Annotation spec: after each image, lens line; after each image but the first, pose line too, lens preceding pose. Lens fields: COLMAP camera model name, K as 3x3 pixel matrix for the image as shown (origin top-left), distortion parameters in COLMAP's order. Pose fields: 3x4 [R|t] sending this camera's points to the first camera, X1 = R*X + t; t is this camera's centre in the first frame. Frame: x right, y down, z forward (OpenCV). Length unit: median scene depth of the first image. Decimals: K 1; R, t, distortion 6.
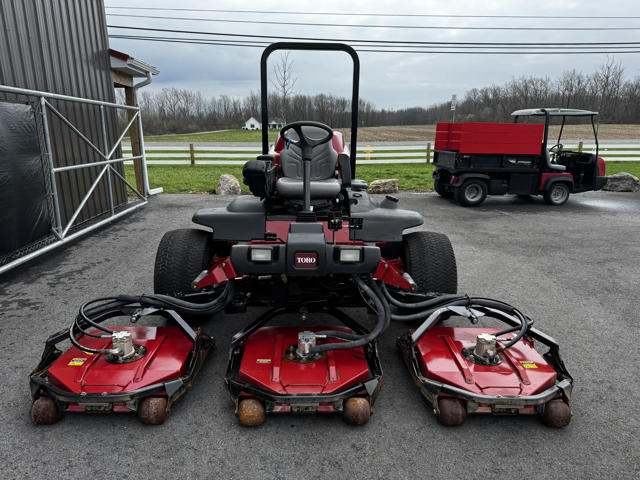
lens RADIAL K [[454.5, 0, 335.4], [0, 454.5, 235.6], [0, 0, 1]] dist [0.018965, -0.036563]
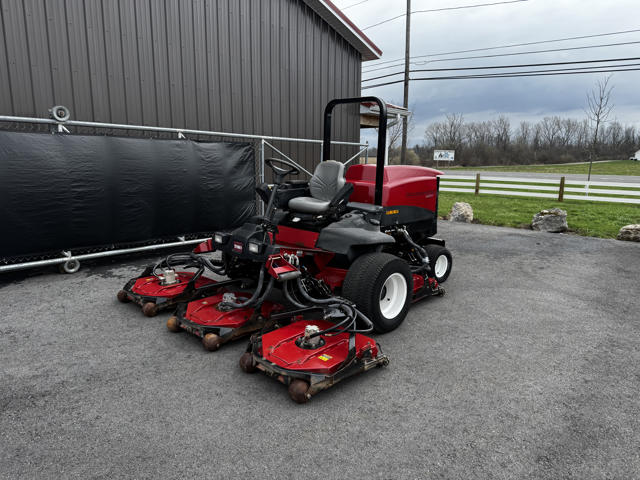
lens RADIAL K [[454.5, 0, 322.7], [0, 454.5, 240.1], [0, 0, 1]] dist [0.018965, -0.036563]
pose [[0.699748, 0.138883, -0.700759, 0.298512], [-0.175688, 0.984250, 0.019634, -0.012067], [0.692449, 0.109376, 0.713127, 0.024217]]
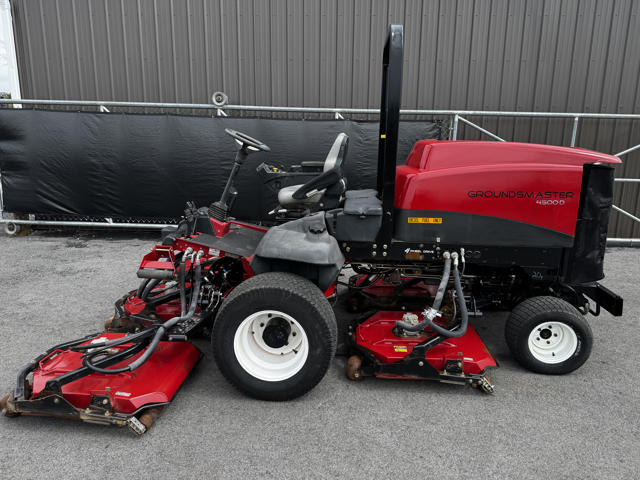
lens RADIAL K [[454.5, 0, 333.7], [0, 454.5, 234.1], [0, 0, 1]] dist [0.018965, -0.036563]
pose [[-0.088689, 0.197294, -0.976324, 0.298046], [-0.234374, 0.948532, 0.212968, -0.082833], [0.968093, 0.247713, -0.037883, 0.363286]]
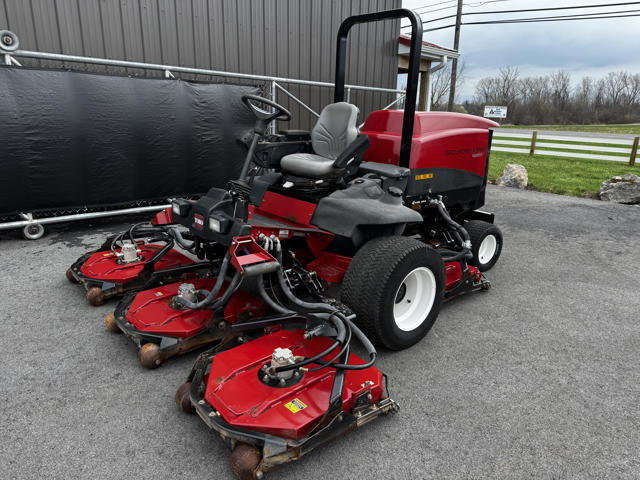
lens RADIAL K [[454.5, 0, 318.9], [0, 454.5, 244.5], [0, 0, 1]] dist [0.018965, -0.036563]
pose [[0.625768, 0.235433, -0.743630, 0.234759], [-0.202932, 0.969670, 0.136229, -0.024814], [0.753148, 0.065658, 0.654566, 0.123071]]
